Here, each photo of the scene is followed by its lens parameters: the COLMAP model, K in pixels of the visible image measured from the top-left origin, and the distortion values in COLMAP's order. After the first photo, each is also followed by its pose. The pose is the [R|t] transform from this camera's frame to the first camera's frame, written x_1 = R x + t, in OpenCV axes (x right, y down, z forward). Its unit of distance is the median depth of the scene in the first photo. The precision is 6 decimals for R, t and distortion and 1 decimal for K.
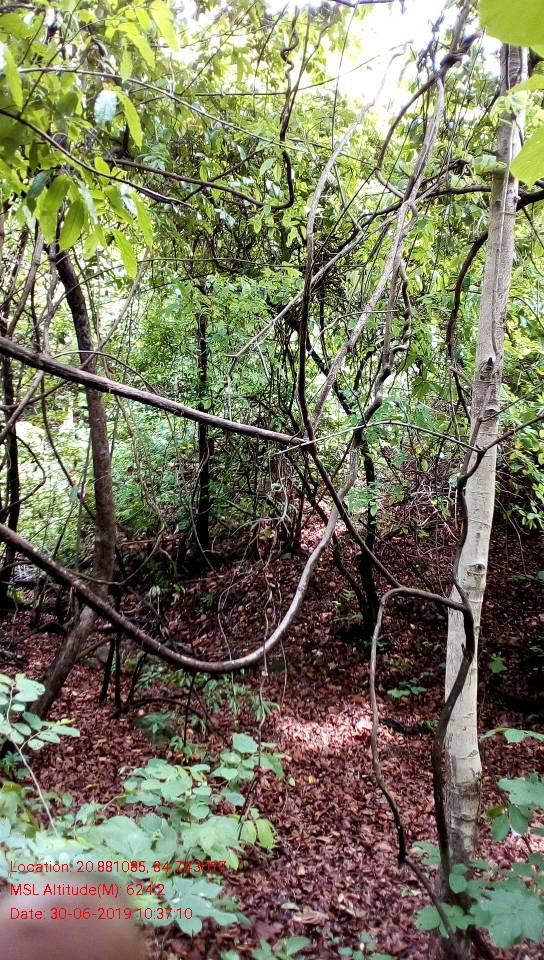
lens RADIAL K [[781.2, 0, 270.7], [0, 781.2, 469.6], [0, 0, 1]] dist [0.146505, -0.271681]
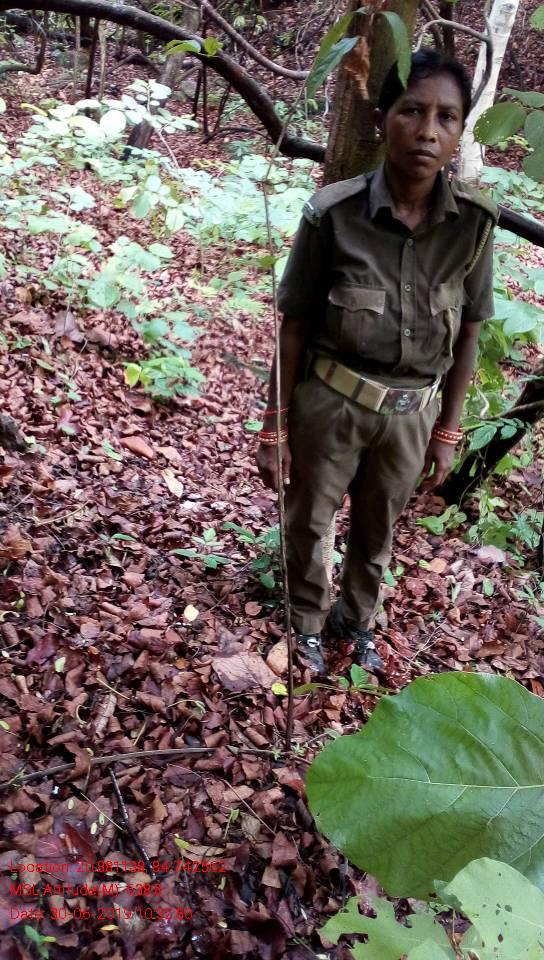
lens RADIAL K [[771.2, 0, 274.0], [0, 771.2, 478.4], [0, 0, 1]] dist [0.144709, -0.274595]
pose [[0.995497, 0.077029, -0.055239, 0.007819], [-0.026557, 0.786075, 0.617560, -0.017383], [0.090992, -0.613313, 0.784582, -0.199873]]
